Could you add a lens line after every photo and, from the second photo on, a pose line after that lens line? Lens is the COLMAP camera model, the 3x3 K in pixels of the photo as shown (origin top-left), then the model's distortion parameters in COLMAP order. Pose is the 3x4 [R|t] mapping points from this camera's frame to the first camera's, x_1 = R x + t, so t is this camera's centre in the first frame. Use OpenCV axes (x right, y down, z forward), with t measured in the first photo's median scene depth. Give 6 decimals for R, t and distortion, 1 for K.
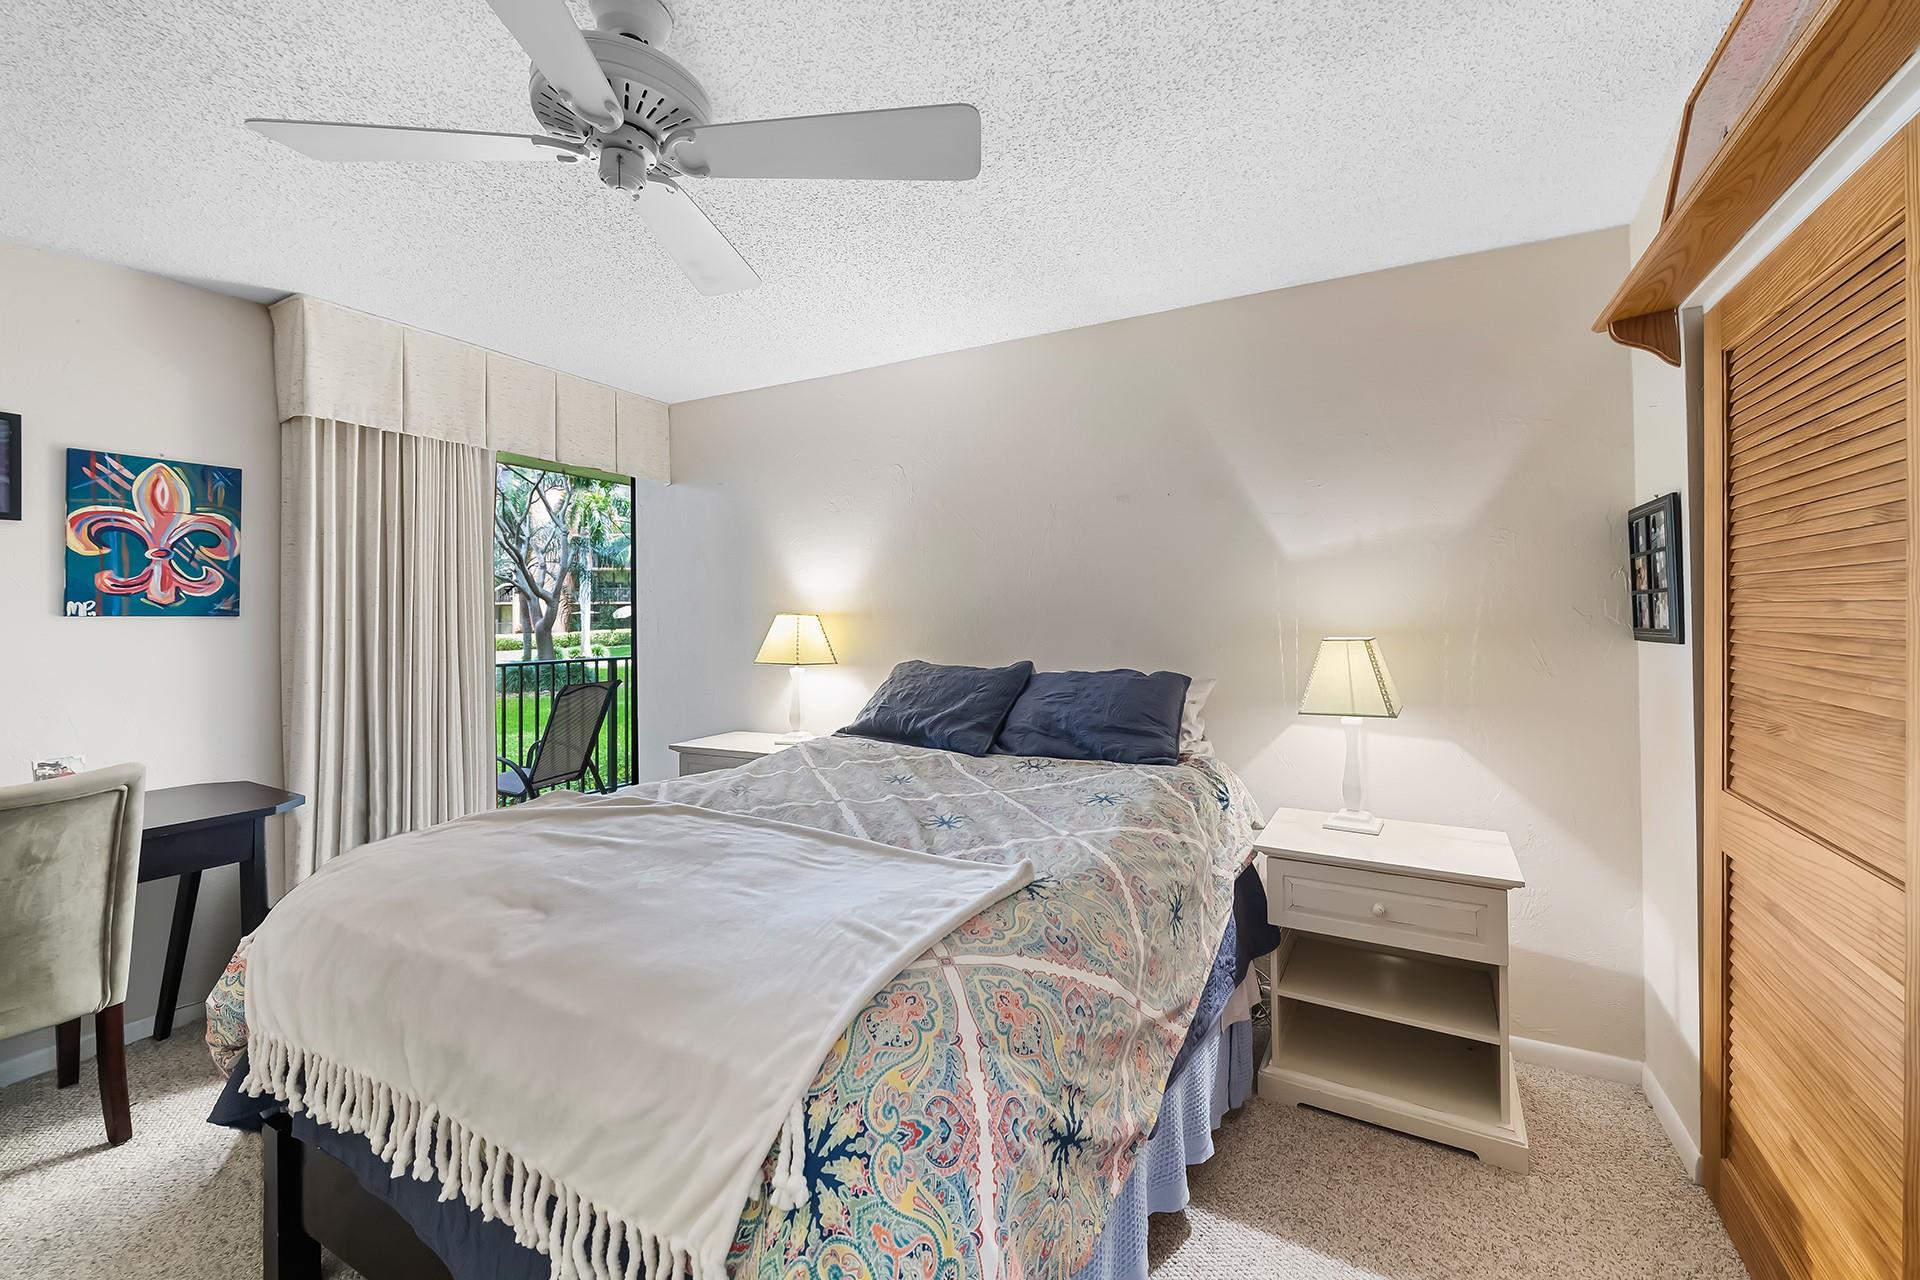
lens RADIAL K [[774.0, 0, 961.9], [0, 774.0, 603.2], [0, 0, 1]] dist [0.000670, -0.002730]
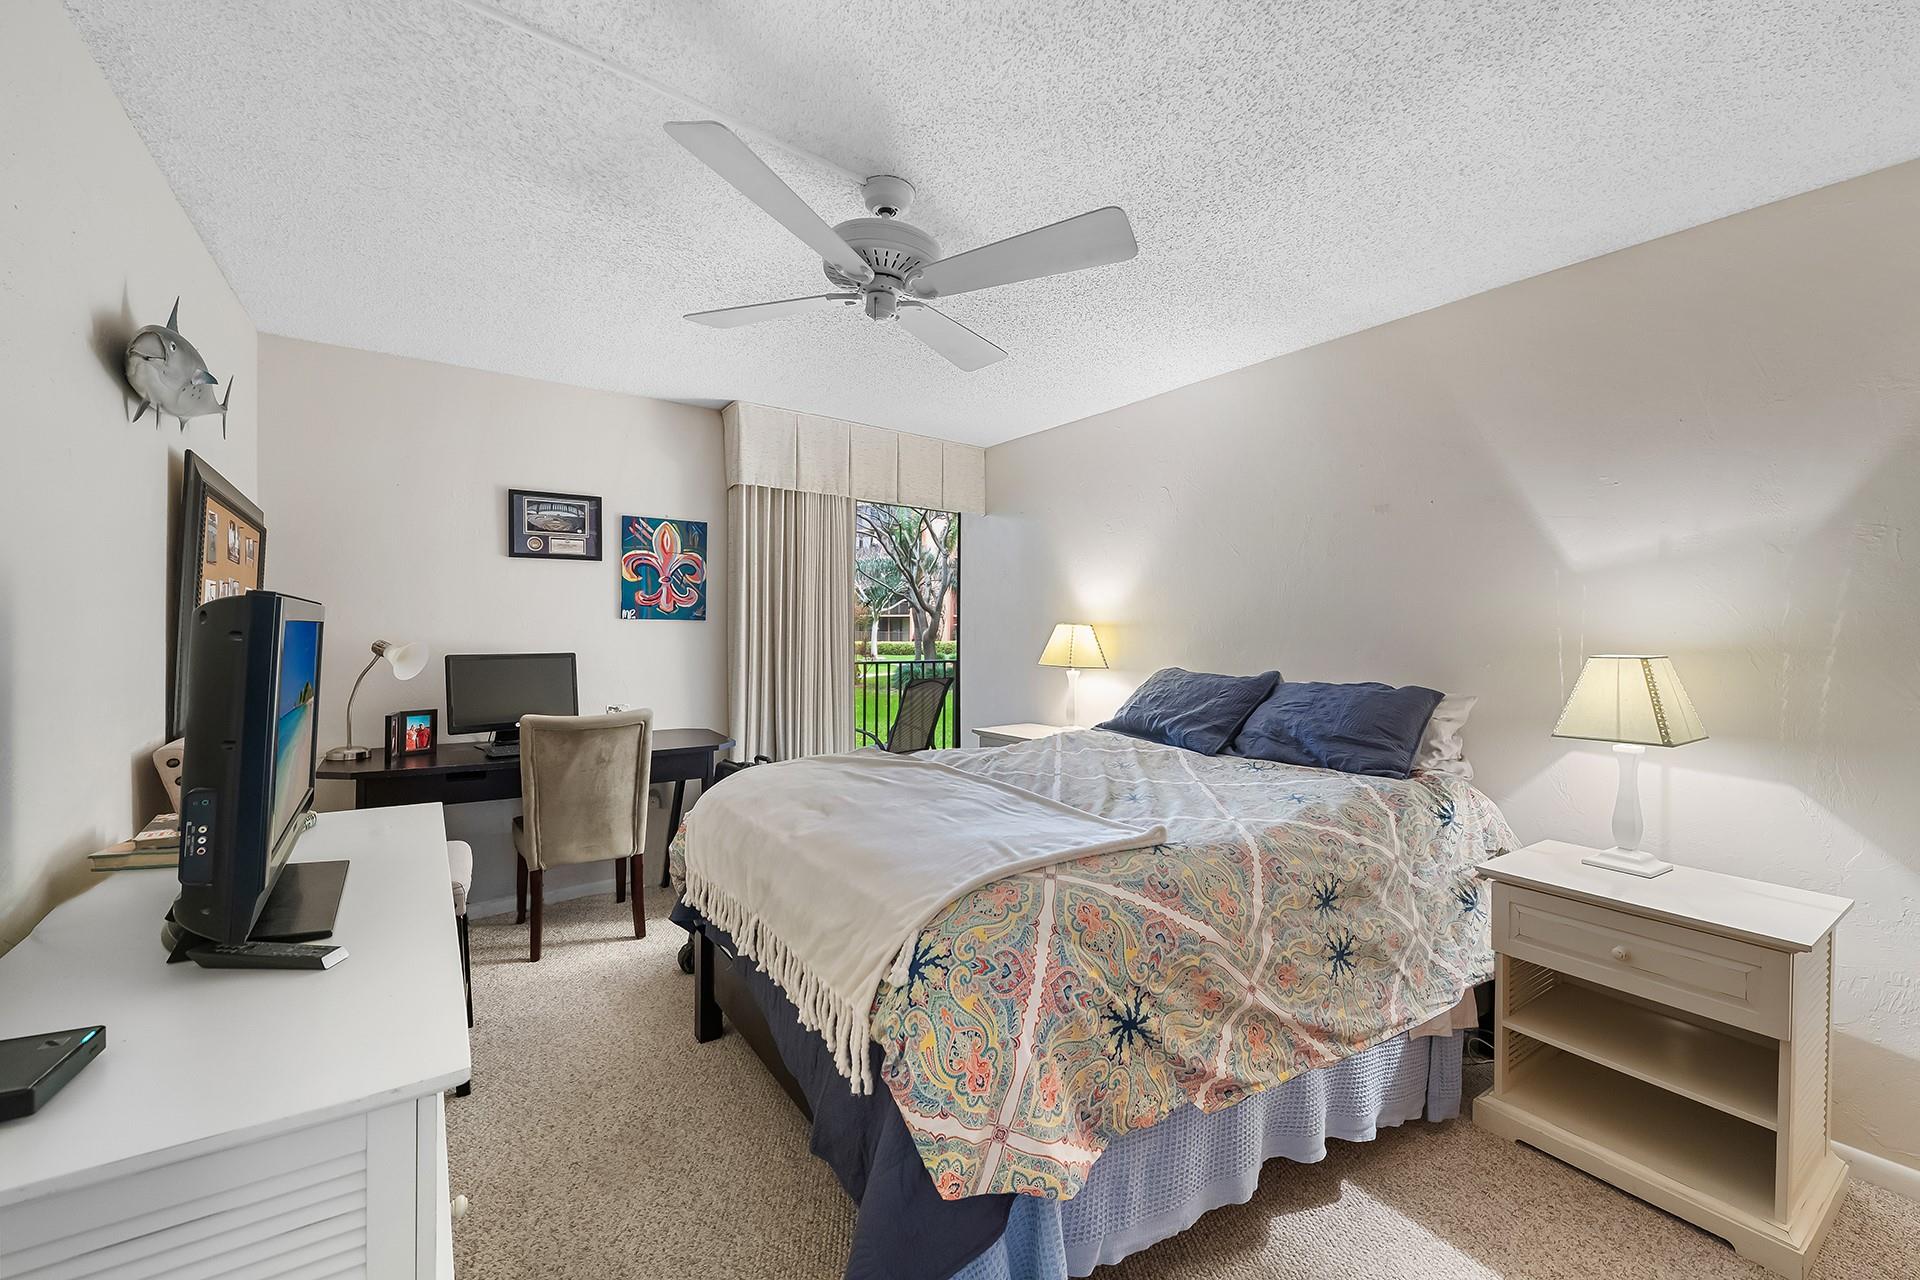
lens RADIAL K [[761.2, 0, 966.0], [0, 761.2, 631.3], [0, 0, 1]] dist [0.000004, -0.002995]
pose [[0.894979, 0.015896, -0.445825, 0.234376], [-0.008097, 0.999779, 0.019392, 0.006901], [0.446035, -0.013745, 0.894910, -0.132198]]
